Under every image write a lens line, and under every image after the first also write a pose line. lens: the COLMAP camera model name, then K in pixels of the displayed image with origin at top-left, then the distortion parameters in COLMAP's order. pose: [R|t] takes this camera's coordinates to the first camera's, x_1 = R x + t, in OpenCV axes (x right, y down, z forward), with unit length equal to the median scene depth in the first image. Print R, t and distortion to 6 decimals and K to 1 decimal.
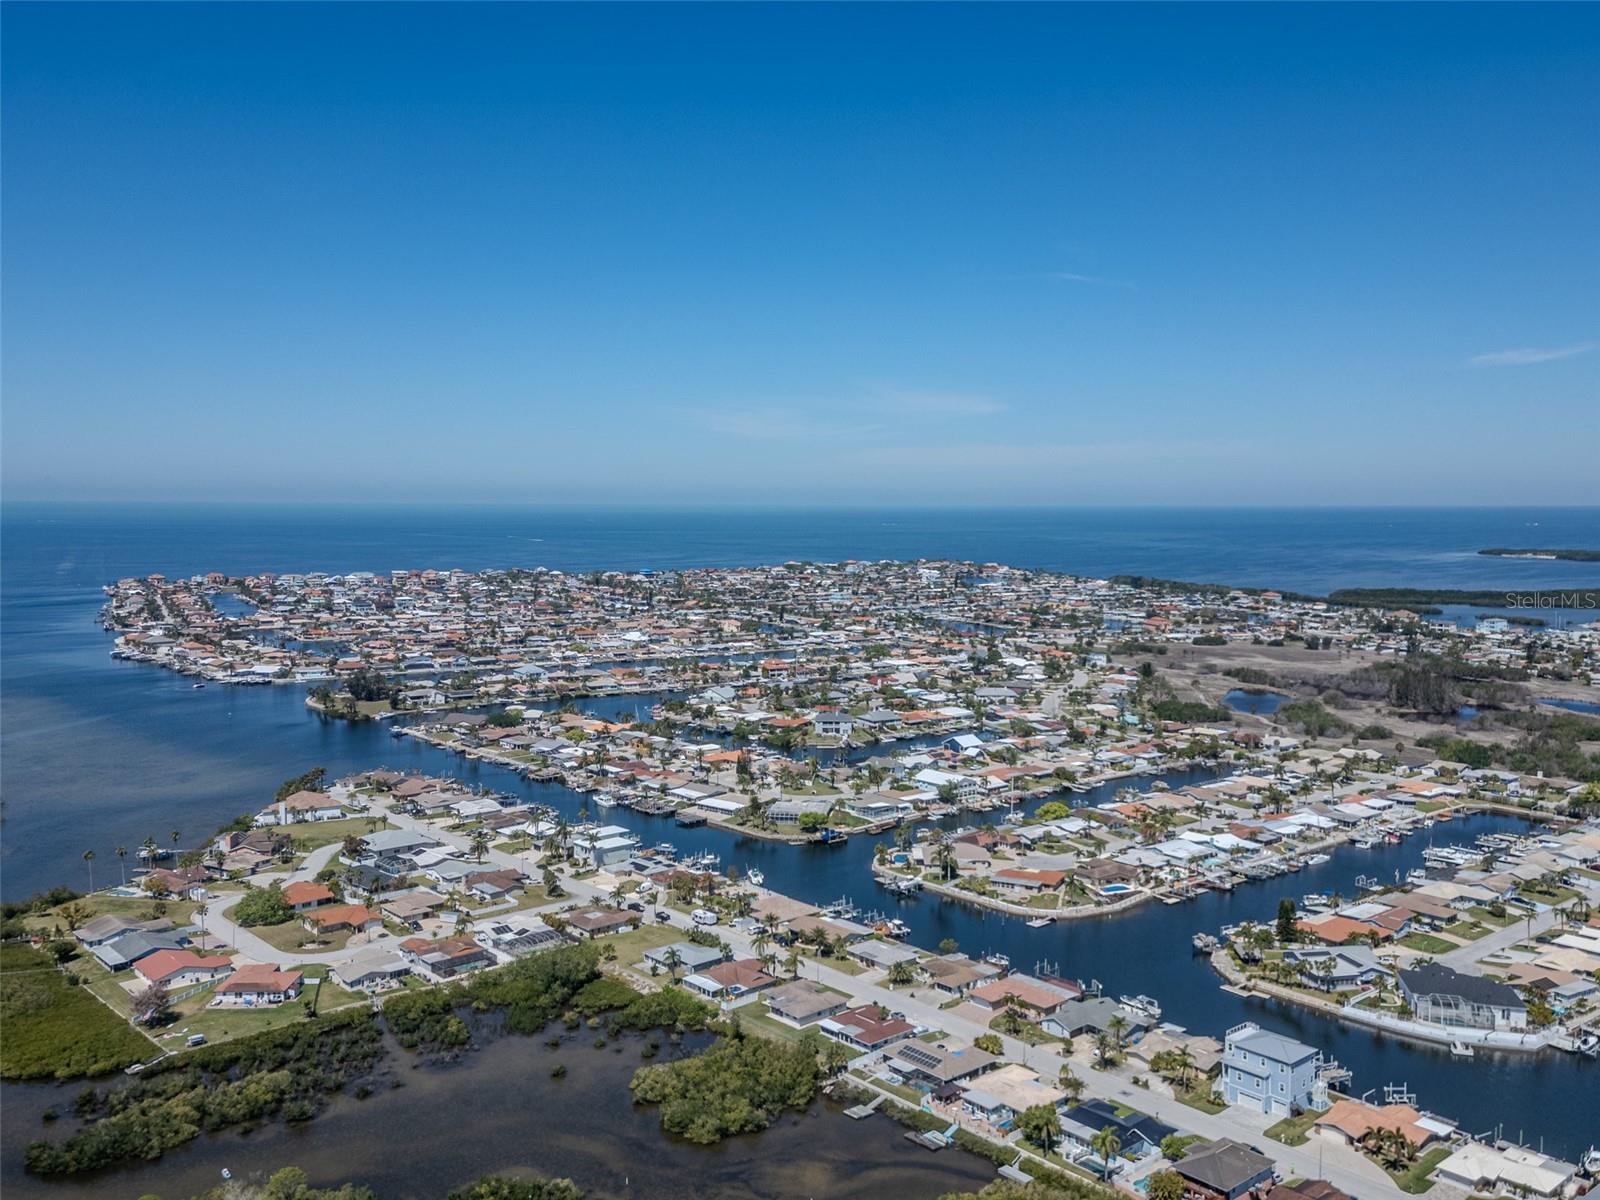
lens RADIAL K [[1388.8, 0, 800.0], [0, 1388.8, 600.0], [0, 0, 1]] dist [0.079570, -0.027068]
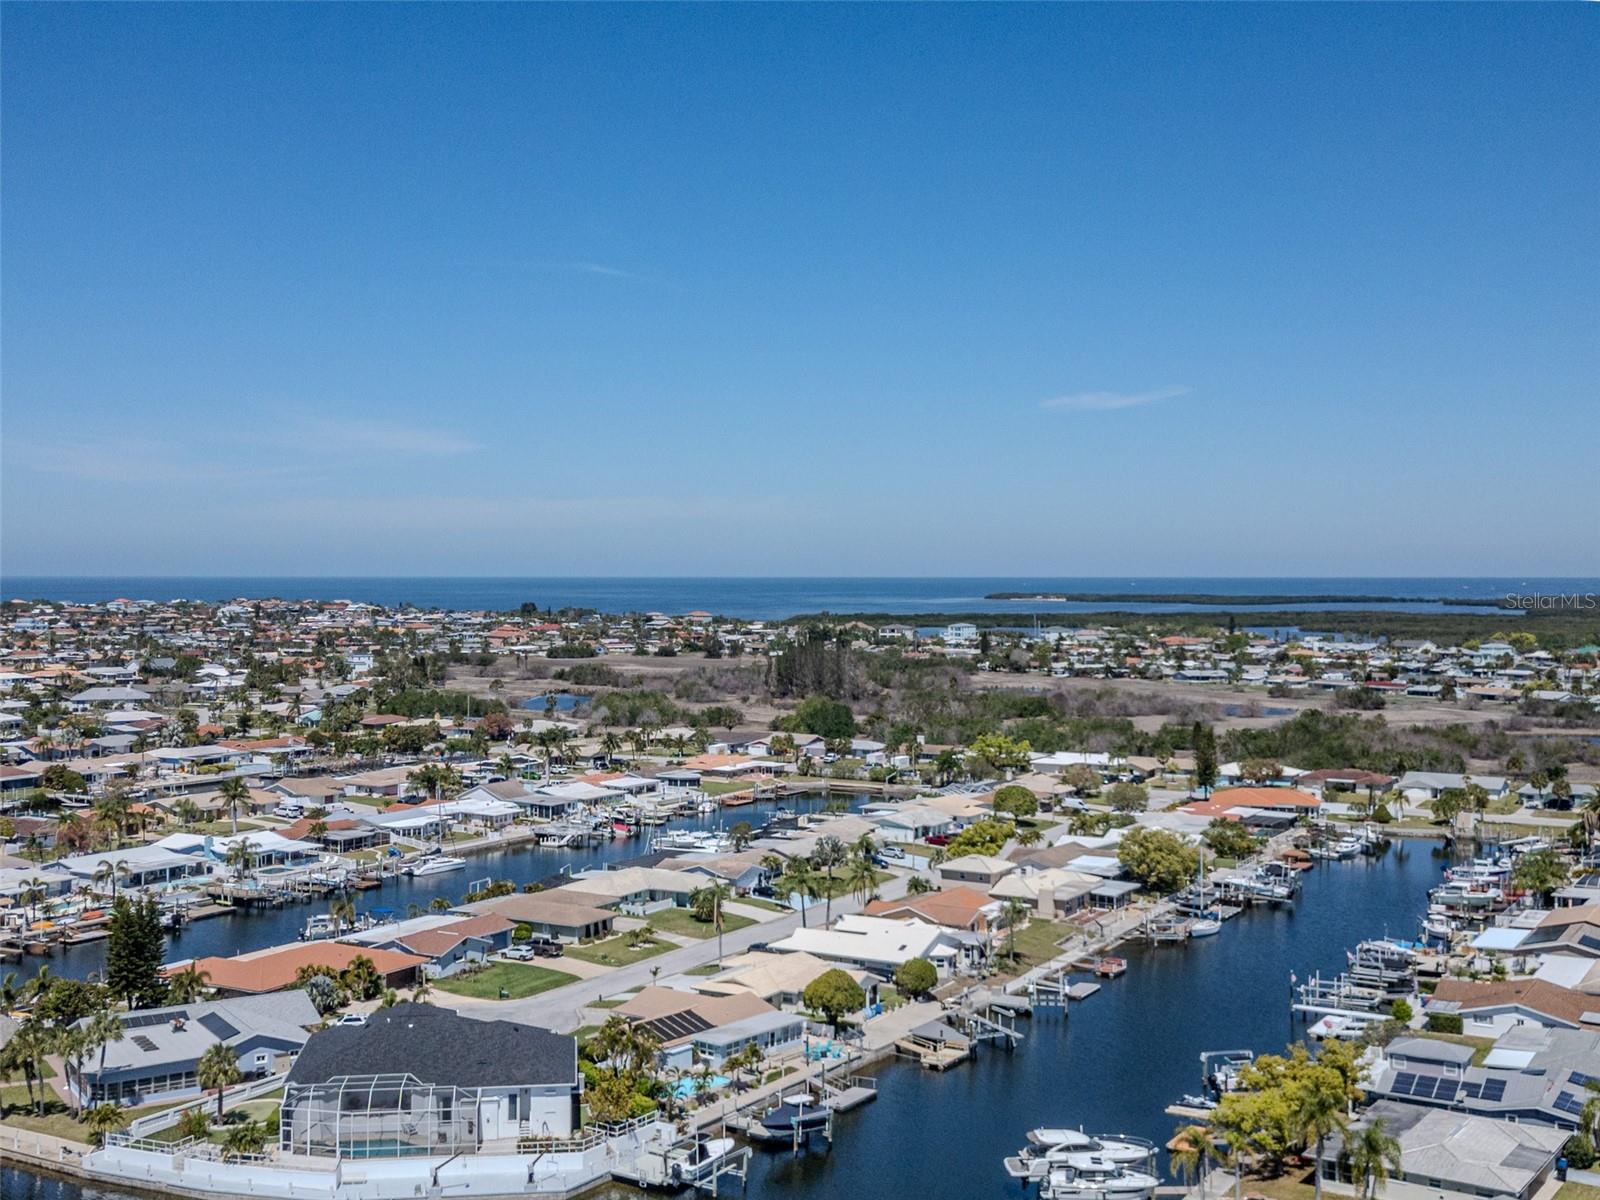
lens RADIAL K [[1796.4, 0, 800.0], [0, 1796.4, 600.0], [0, 0, 1]] dist [0.149885, -0.160494]
pose [[0.946189, -0.007647, 0.323524, 0.316986], [0.026536, 0.998188, -0.054012, 0.144856], [-0.322524, 0.059691, 0.944677, 0.406608]]
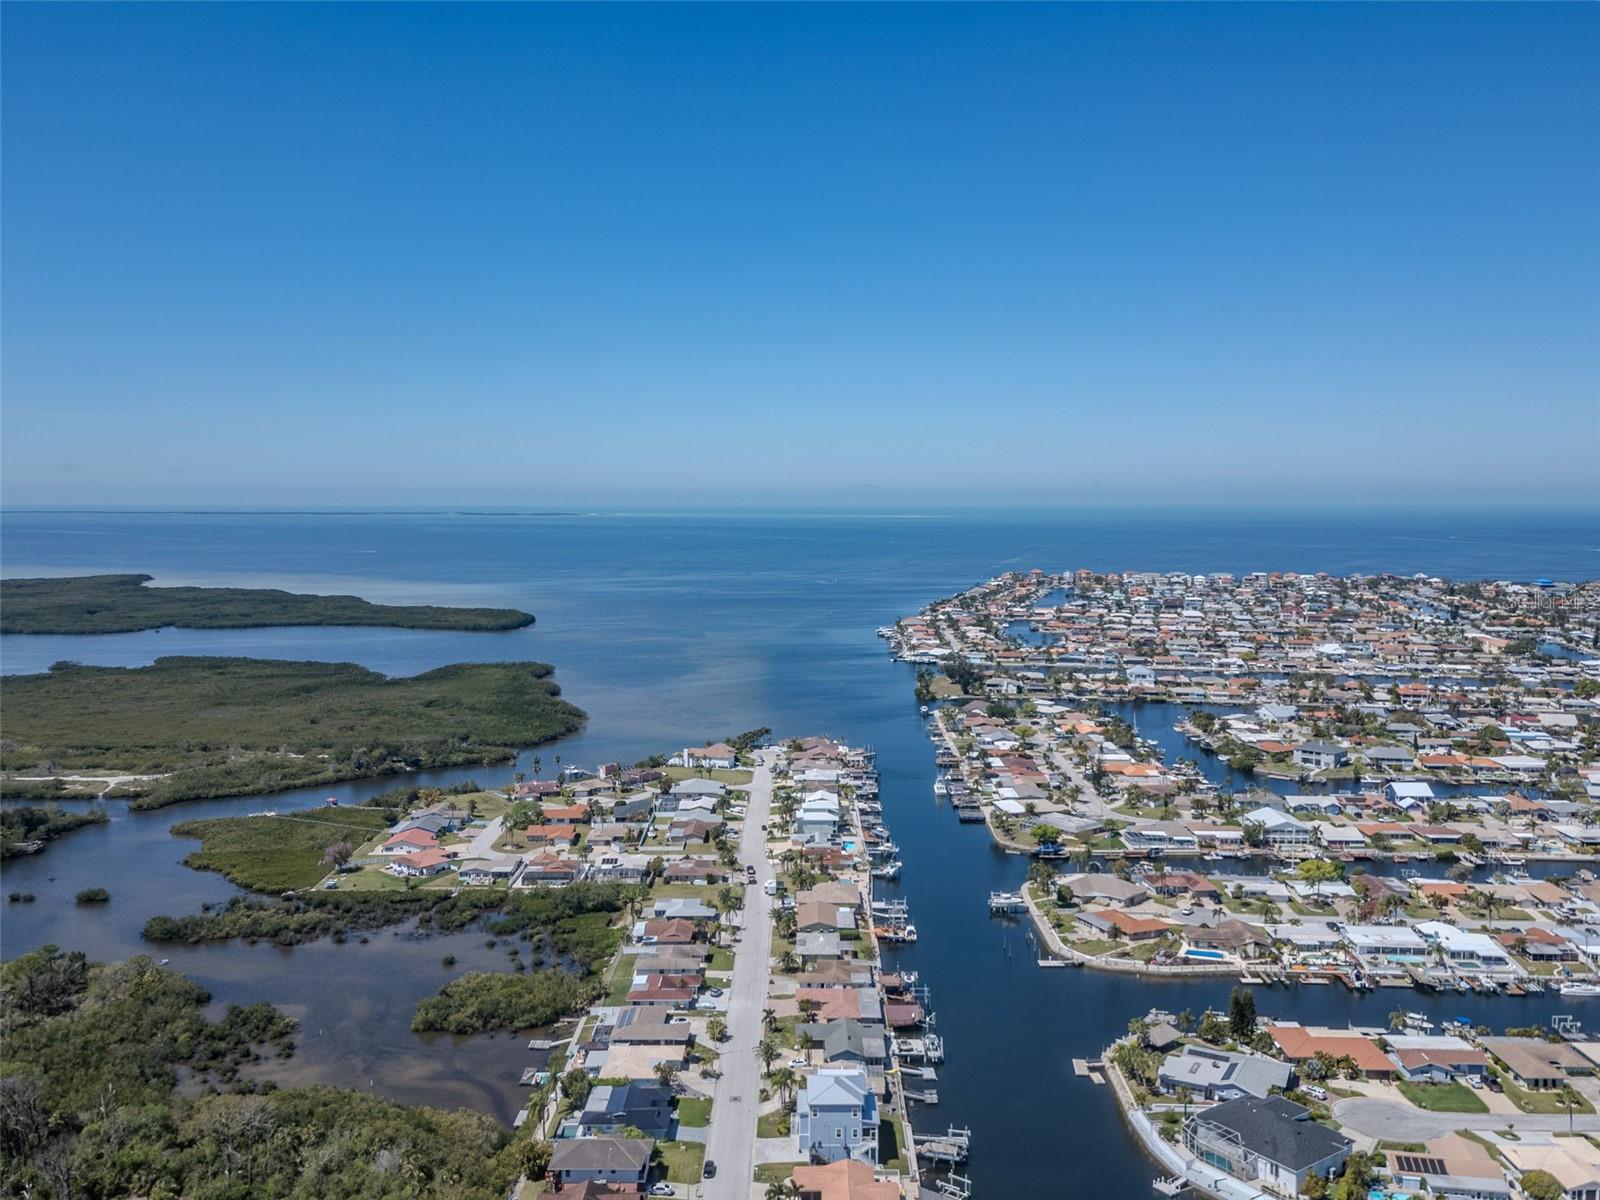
lens RADIAL K [[1380.5, 0, 800.0], [0, 1380.5, 600.0], [0, 0, 1]] dist [0.095634, -0.053484]
pose [[0.744132, 0.045052, -0.666512, 0.609942], [-0.046574, 0.998794, 0.015514, -0.012214], [0.666407, 0.019498, 0.745333, 0.194414]]
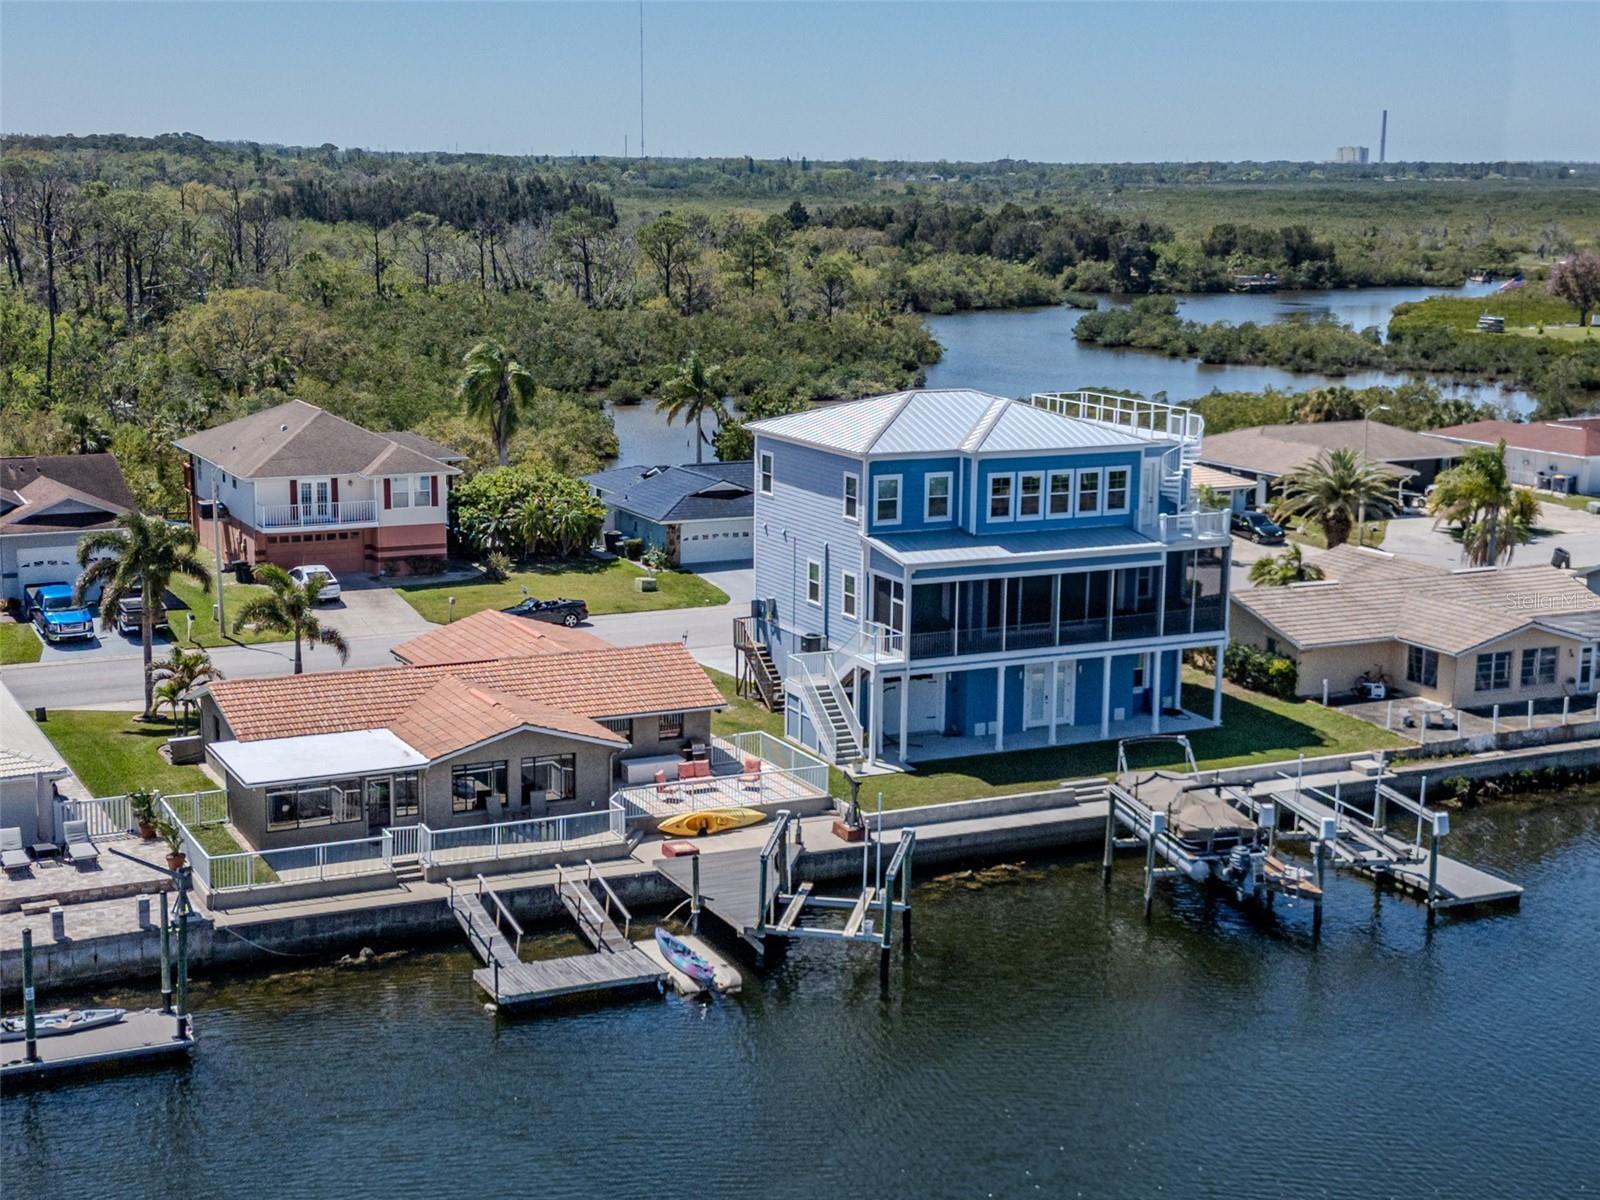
lens RADIAL K [[2294.7, 0, 800.0], [0, 2294.7, 600.0], [0, 0, 1]] dist [0.195894, -0.093016]
pose [[-0.253663, 0.174904, -0.951348, 0.436220], [-0.086510, 0.975473, 0.202406, 0.182885], [0.963416, 0.133644, -0.232310, 0.703748]]
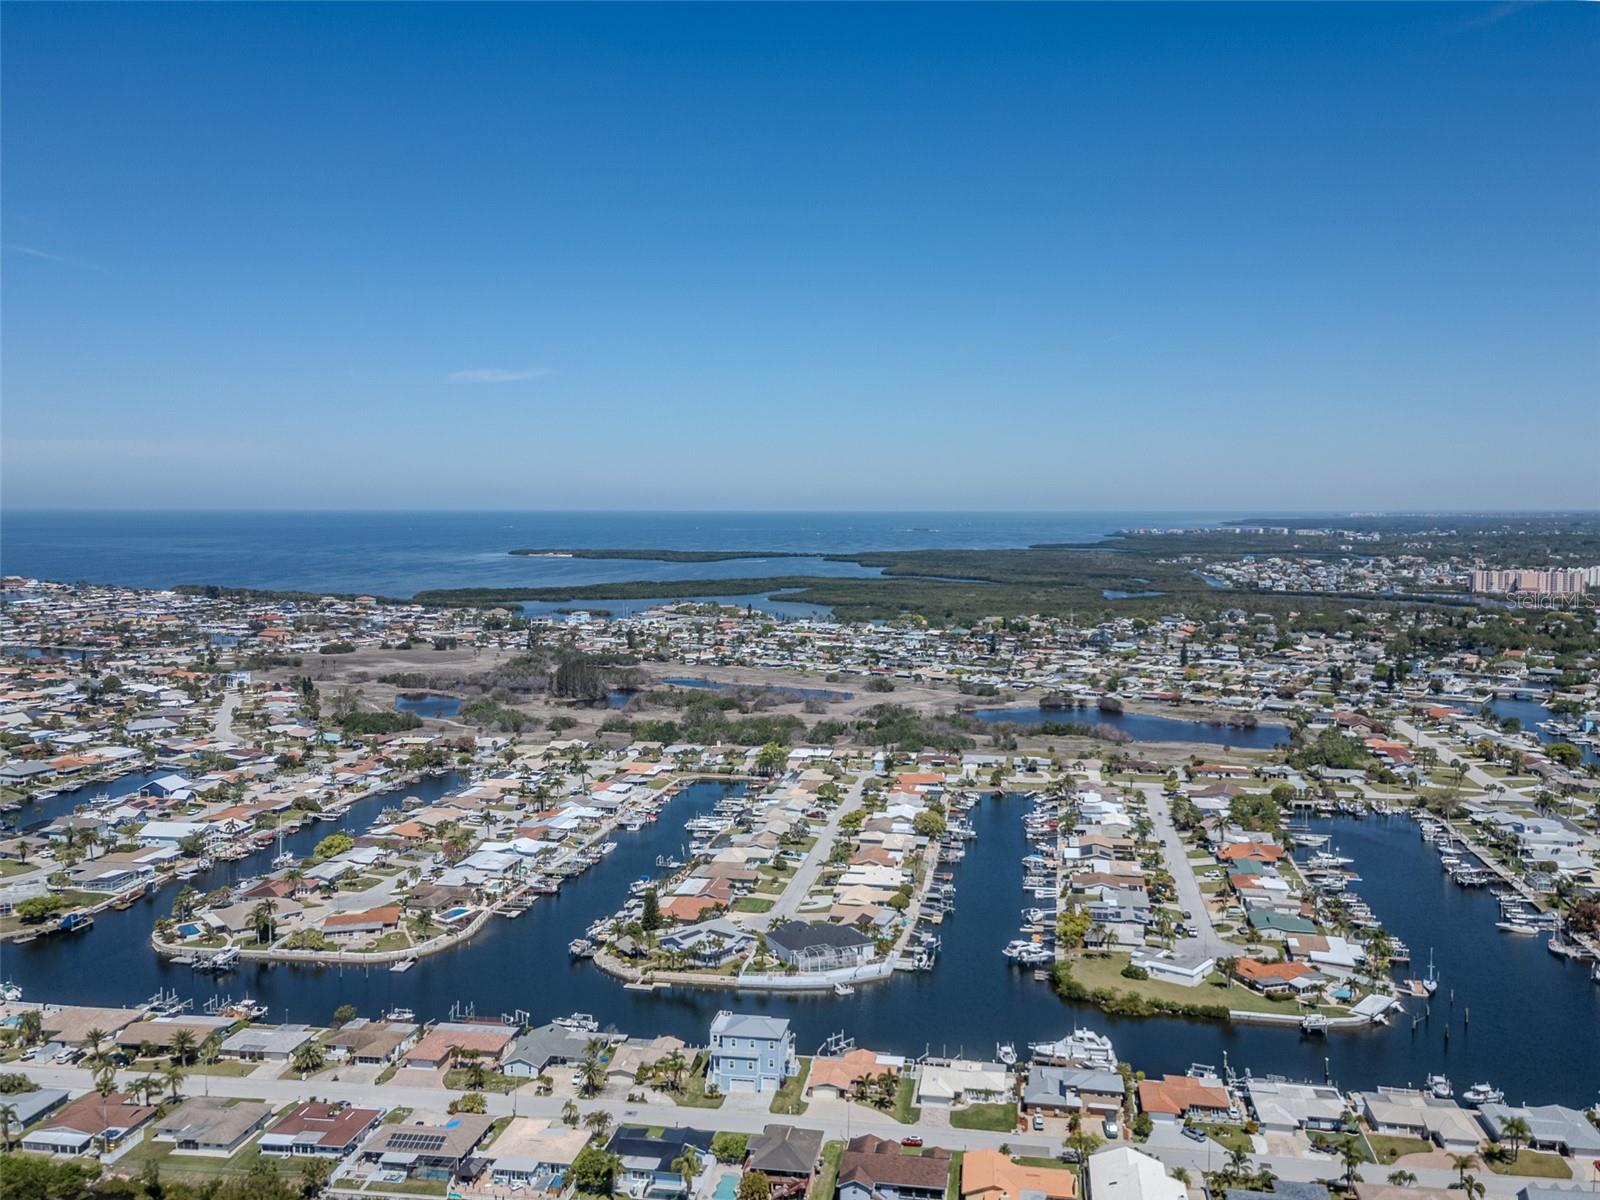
lens RADIAL K [[1388.8, 0, 800.0], [0, 1388.8, 600.0], [0, 0, 1]] dist [0.079570, -0.027068]
pose [[0.776727, -0.045477, 0.628194, -0.183923], [0.047201, 0.998788, 0.013945, -0.008932], [-0.628067, 0.018820, 0.777932, 0.108623]]
